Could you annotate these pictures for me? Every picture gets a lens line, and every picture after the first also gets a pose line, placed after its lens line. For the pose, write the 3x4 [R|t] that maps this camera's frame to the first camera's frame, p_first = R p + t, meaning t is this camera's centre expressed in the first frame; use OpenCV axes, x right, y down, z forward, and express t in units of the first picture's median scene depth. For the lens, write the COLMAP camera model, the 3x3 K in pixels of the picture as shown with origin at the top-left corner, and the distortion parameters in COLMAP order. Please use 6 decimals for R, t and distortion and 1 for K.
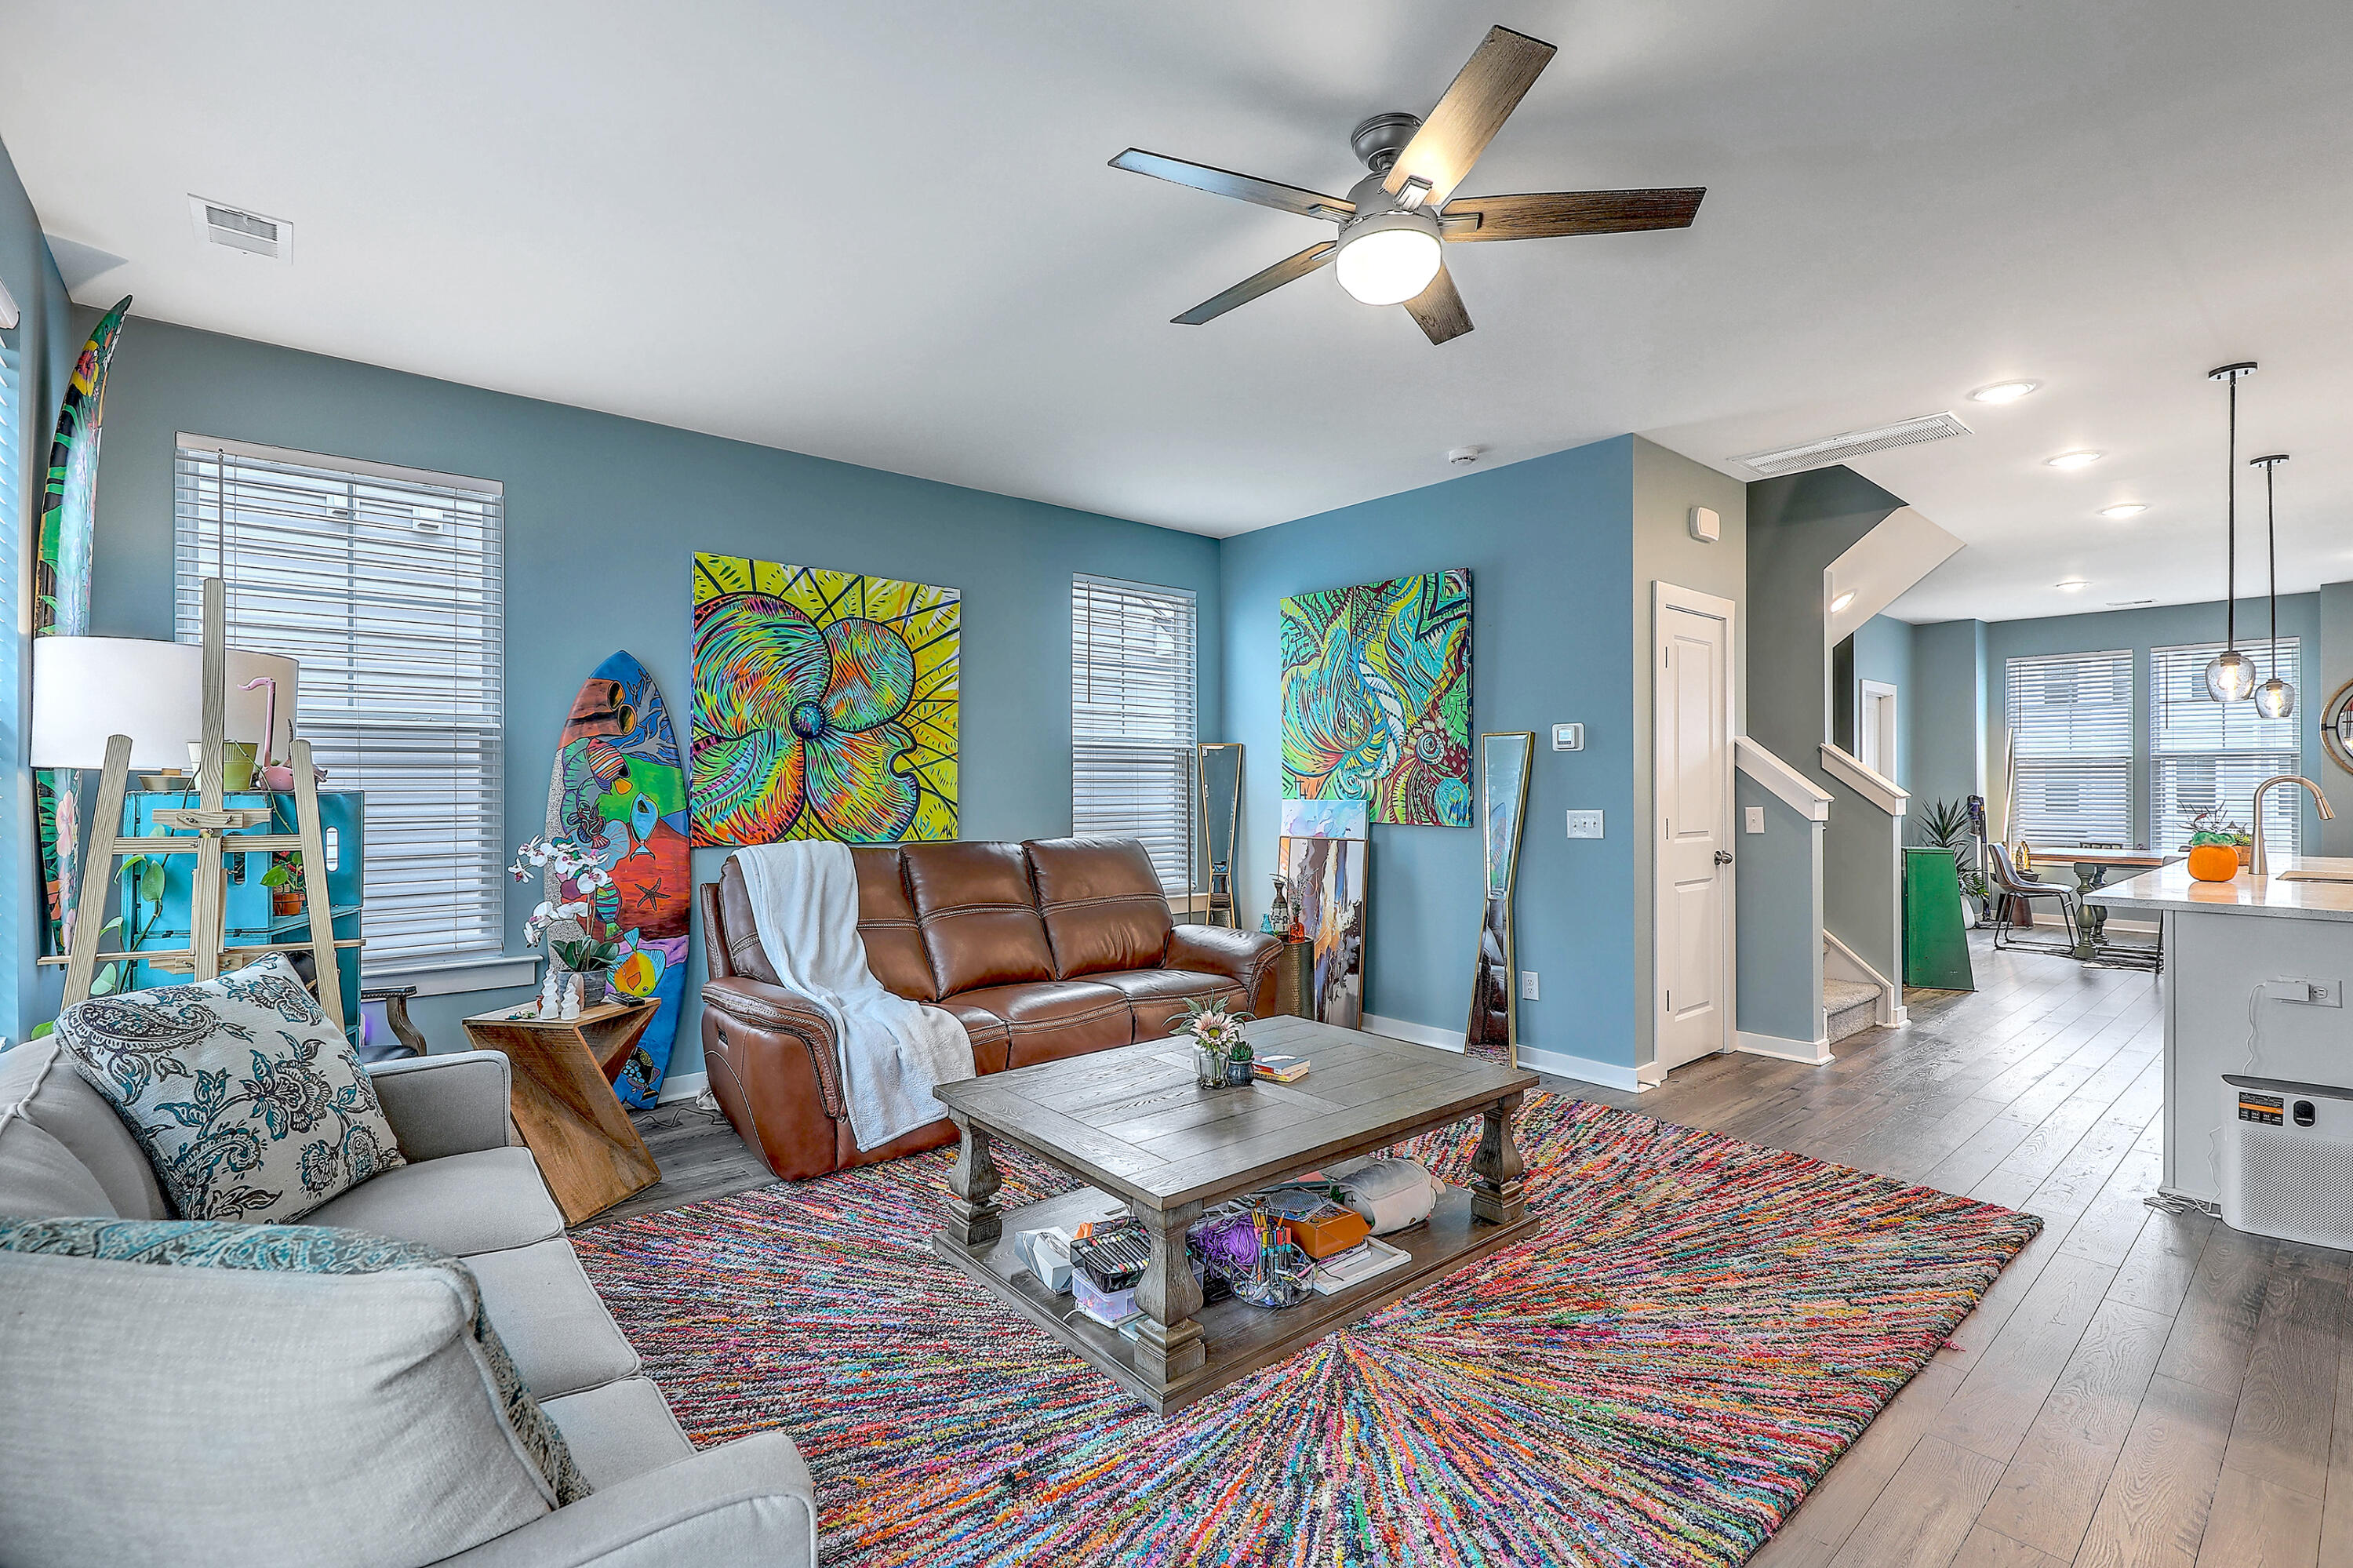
lens RADIAL K [[1069.0, 0, 1184.1], [0, 1069.0, 782.7], [0, 0, 1]] dist [0.002419, 0.000450]
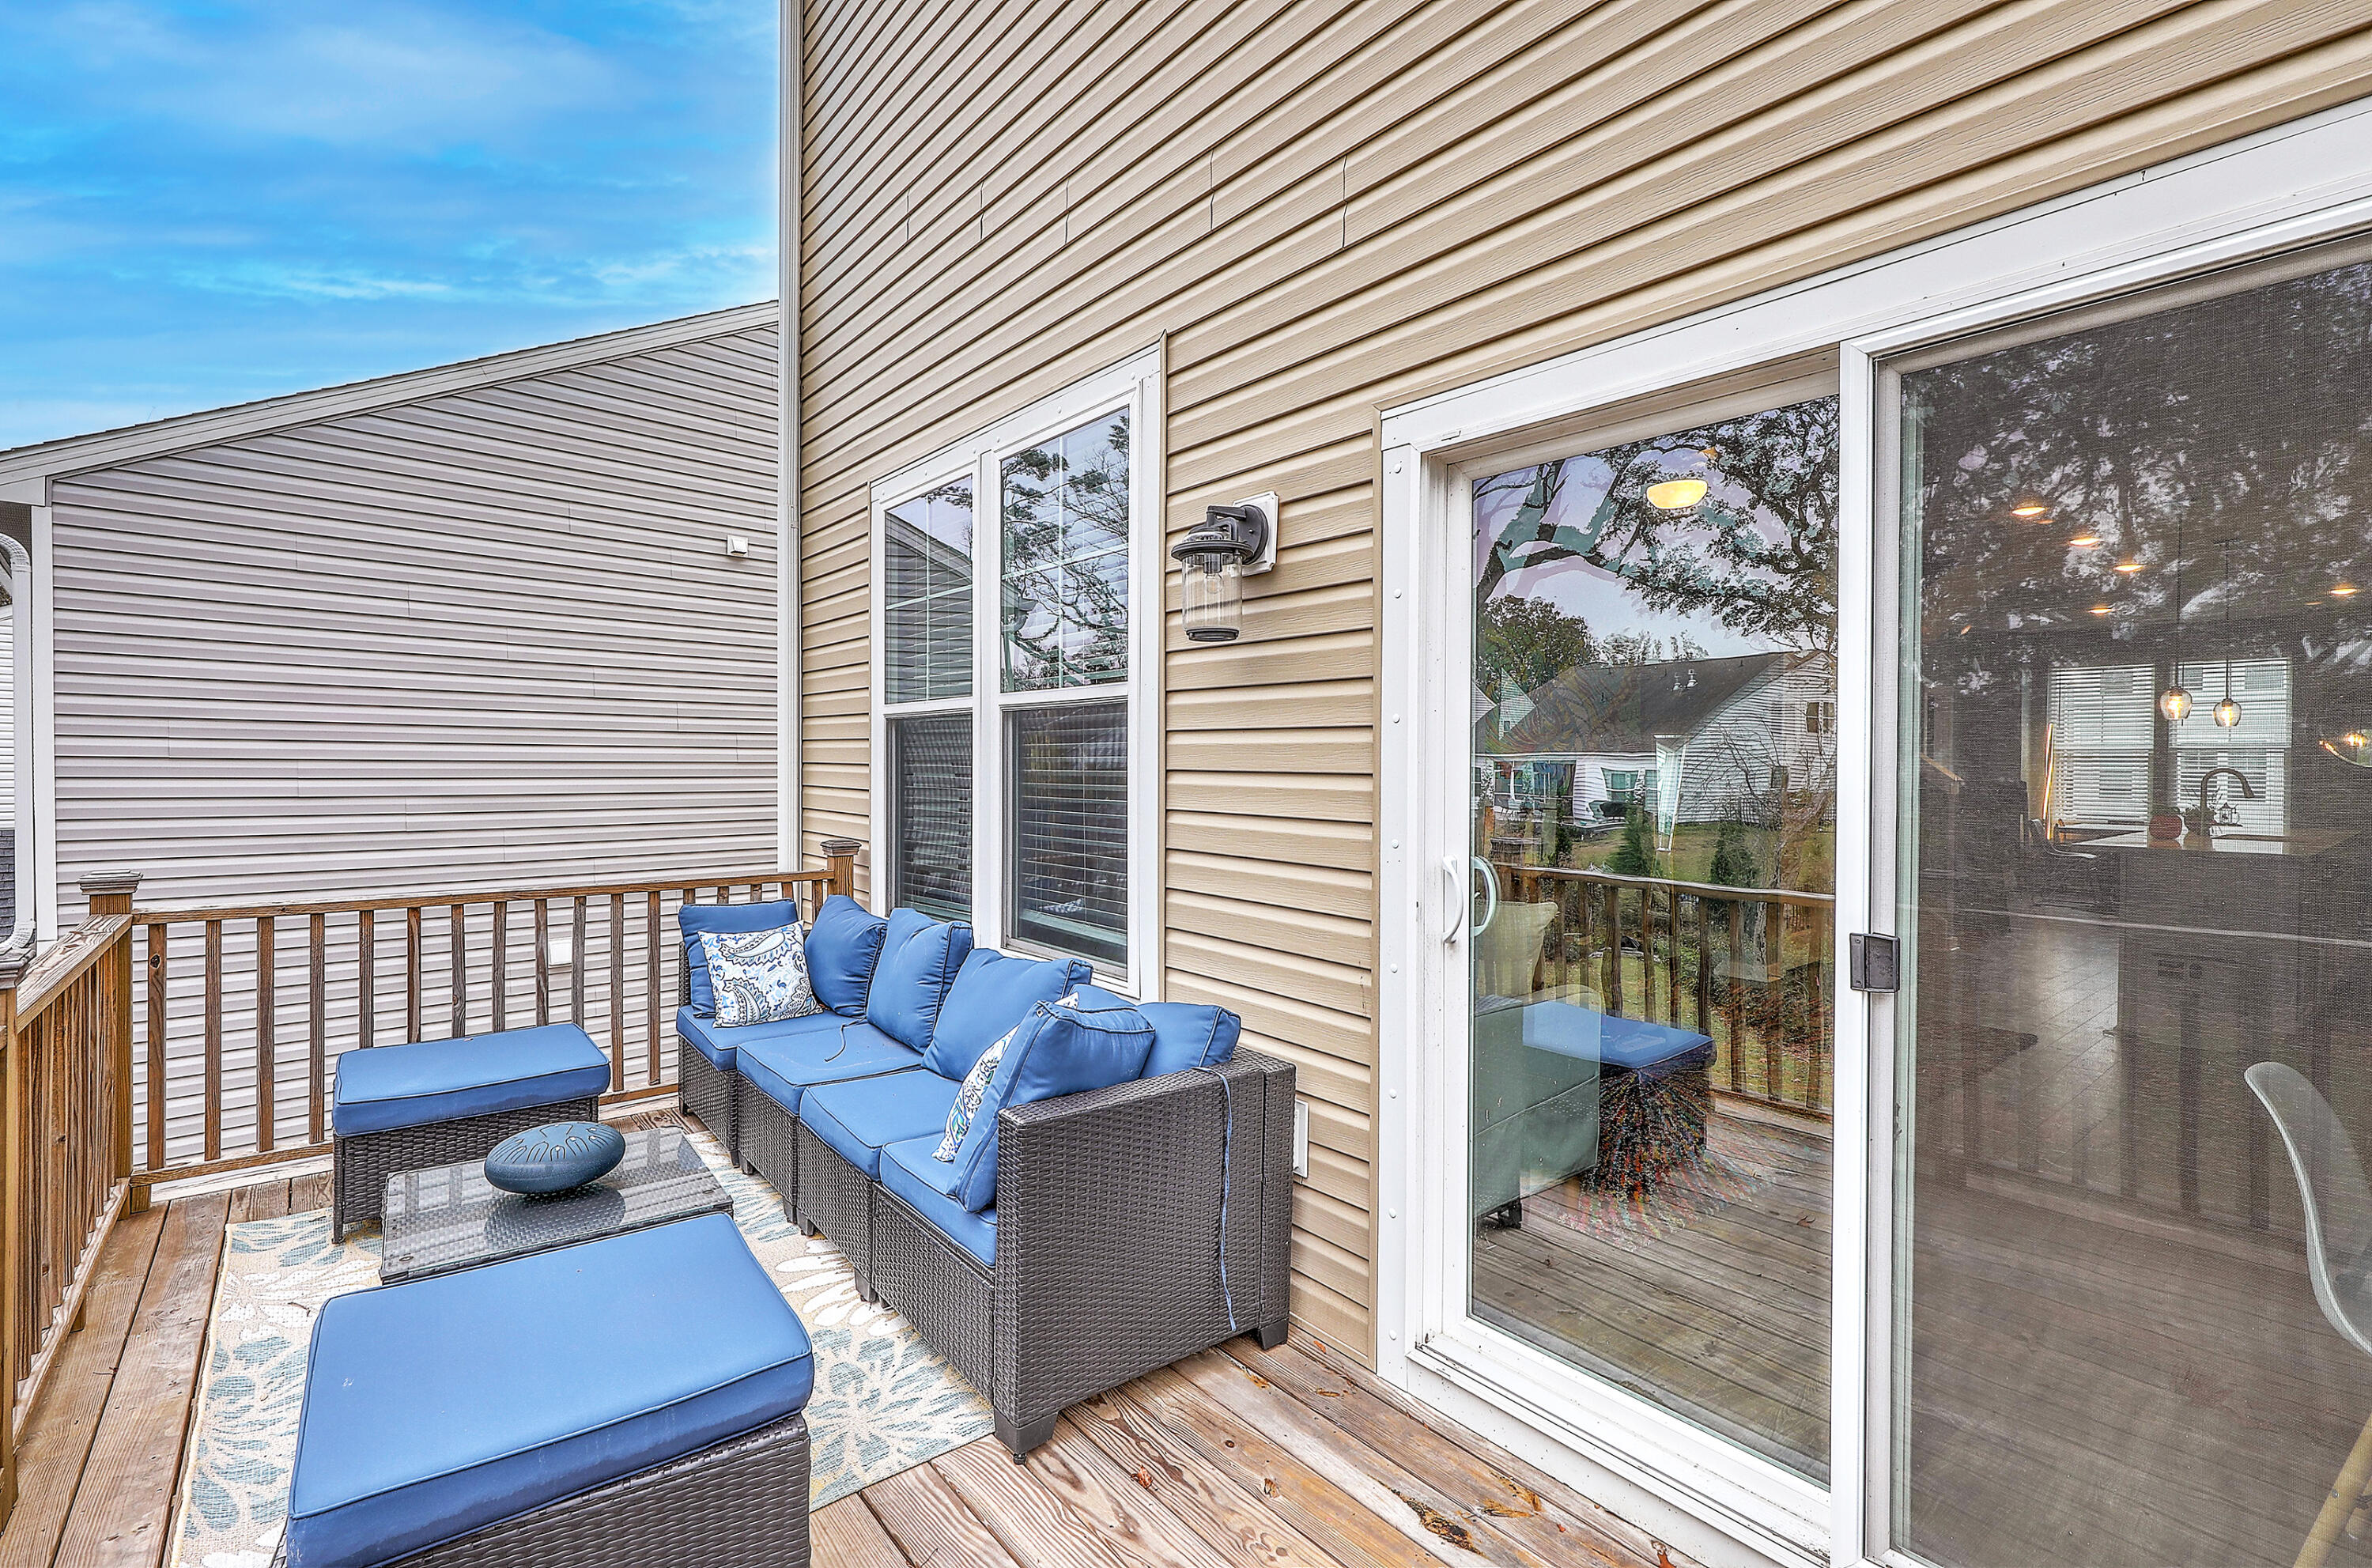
lens RADIAL K [[1077.7, 0, 1194.2], [0, 1077.7, 775.9], [0, 0, 1]] dist [0.002419, 0.000450]
pose [[0.999518, 0.005440, -0.030557, -0.311725], [-0.005108, 0.999927, 0.010921, -0.005697], [0.030614, -0.010760, 0.999473, -0.484043]]
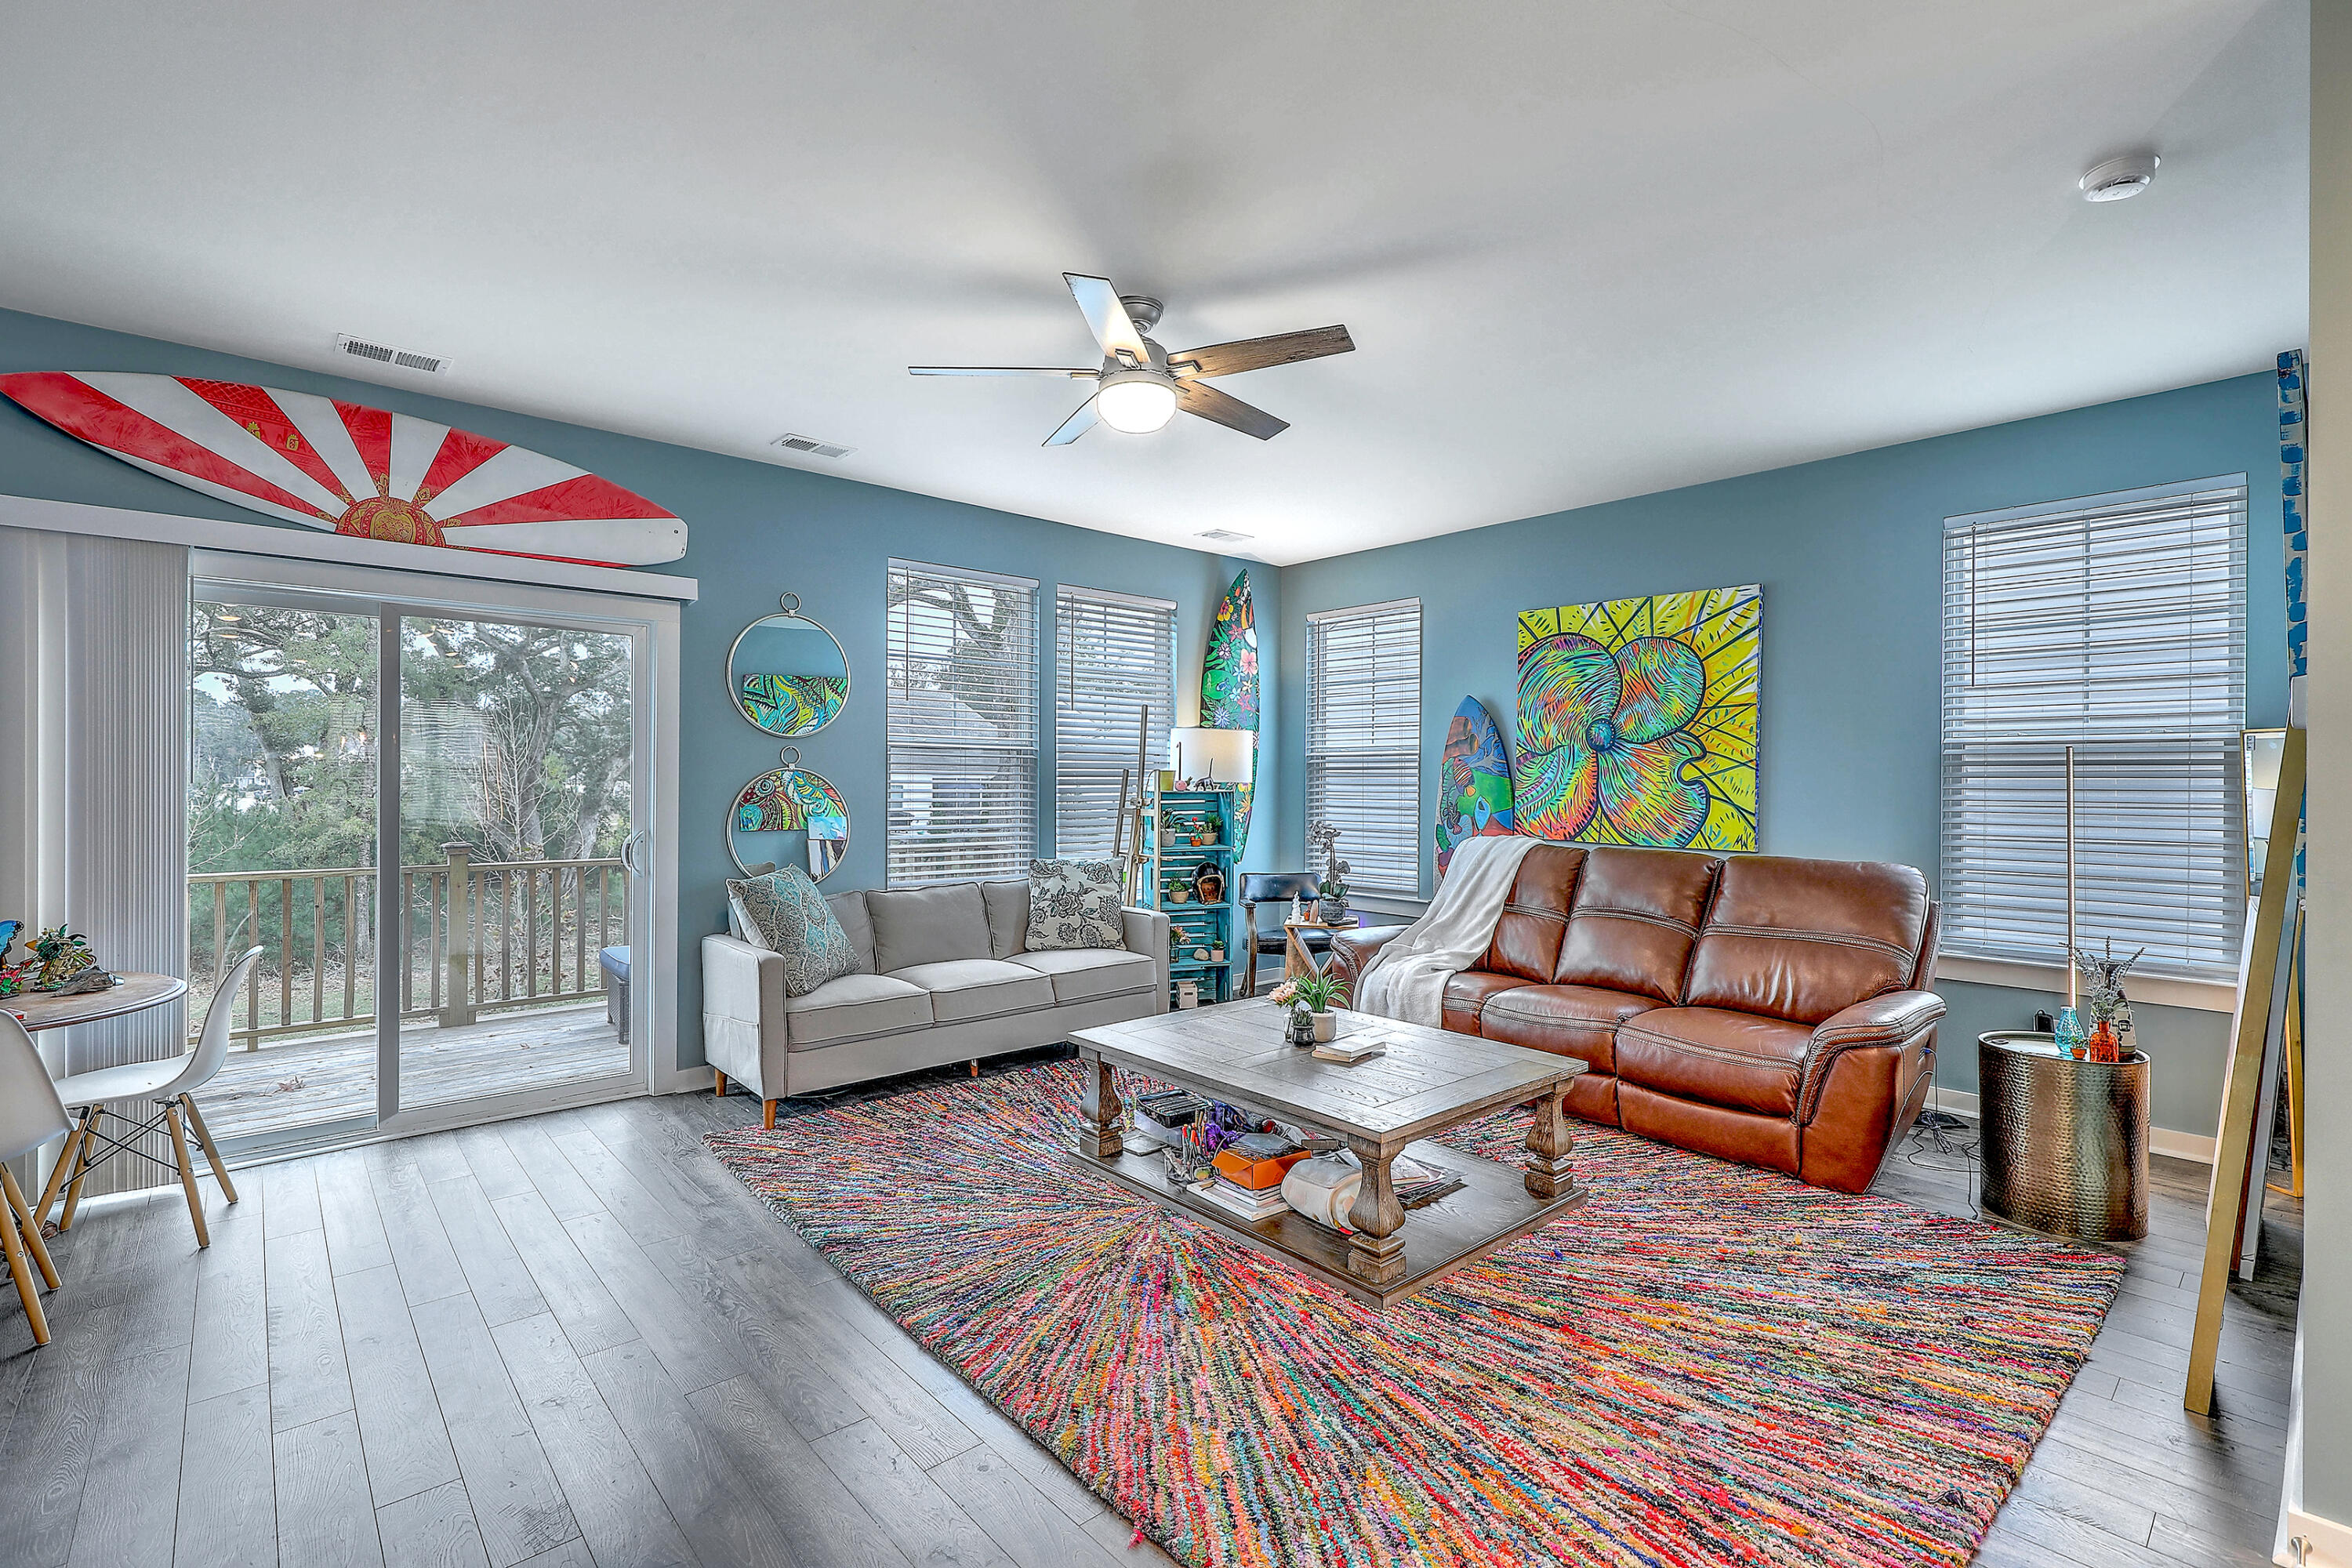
lens RADIAL K [[1068.5, 0, 1196.7], [0, 1068.5, 781.2], [0, 0, 1]] dist [0.002419, 0.000450]
pose [[0.015922, 0.002401, -0.999870, 0.793531], [-0.003918, 0.999990, 0.002338, -0.010028], [0.999866, 0.003880, 0.015931, 0.550279]]
